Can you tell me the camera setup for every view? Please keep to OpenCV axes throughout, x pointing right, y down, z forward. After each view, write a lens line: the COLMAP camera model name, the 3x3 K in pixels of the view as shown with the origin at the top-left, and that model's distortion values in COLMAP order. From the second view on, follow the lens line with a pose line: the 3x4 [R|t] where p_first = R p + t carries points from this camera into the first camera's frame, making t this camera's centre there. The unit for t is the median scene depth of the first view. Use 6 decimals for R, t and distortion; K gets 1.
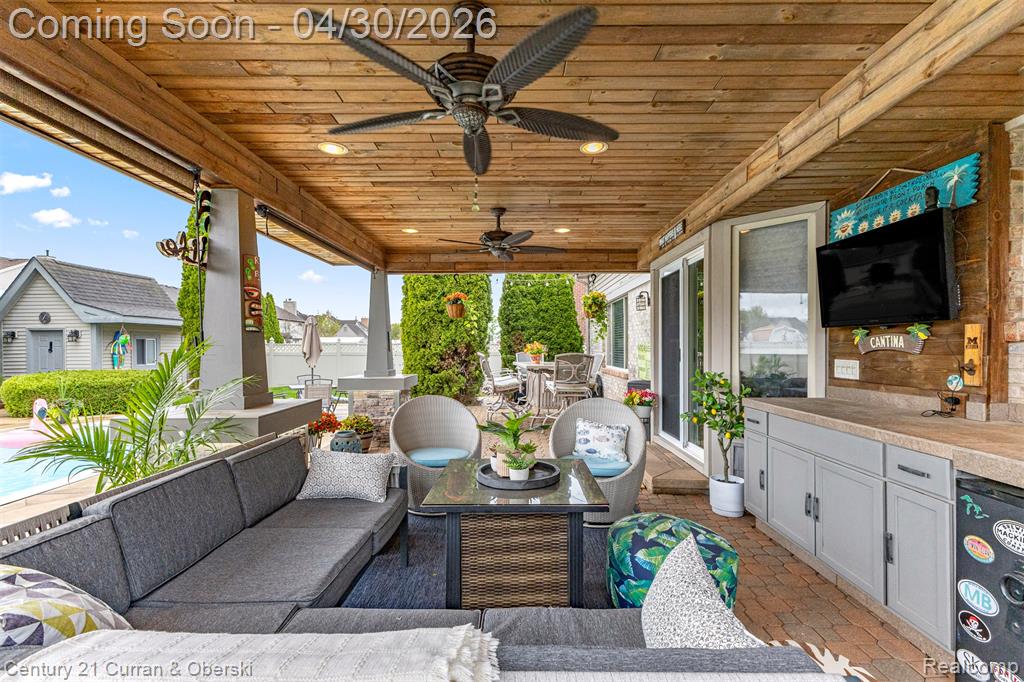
lens RADIAL K [[445.3, 0, 500.7], [0, 445.3, 352.5], [0, 0, 1]] dist [0.009471, -0.001232]
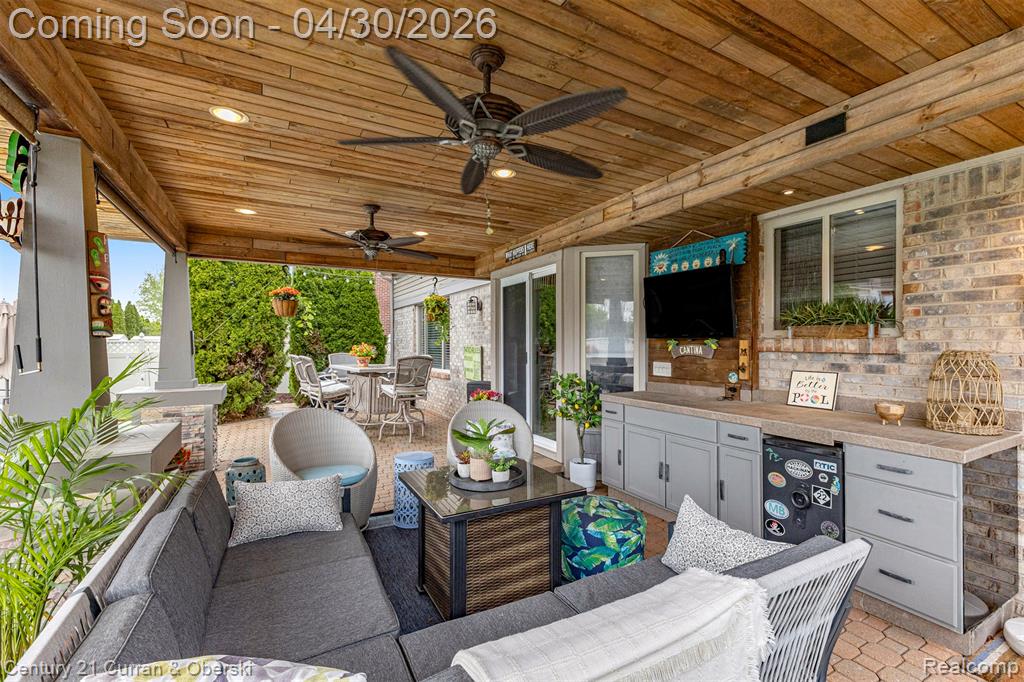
lens RADIAL K [[471.9, 0, 504.6], [0, 471.9, 344.3], [0, 0, 1]] dist [0.008887, 0.000096]
pose [[0.863802, 0.003067, 0.503823, -0.380671], [0.002115, 0.999951, -0.009713, -0.026152], [-0.503828, 0.009456, 0.863753, -0.003715]]
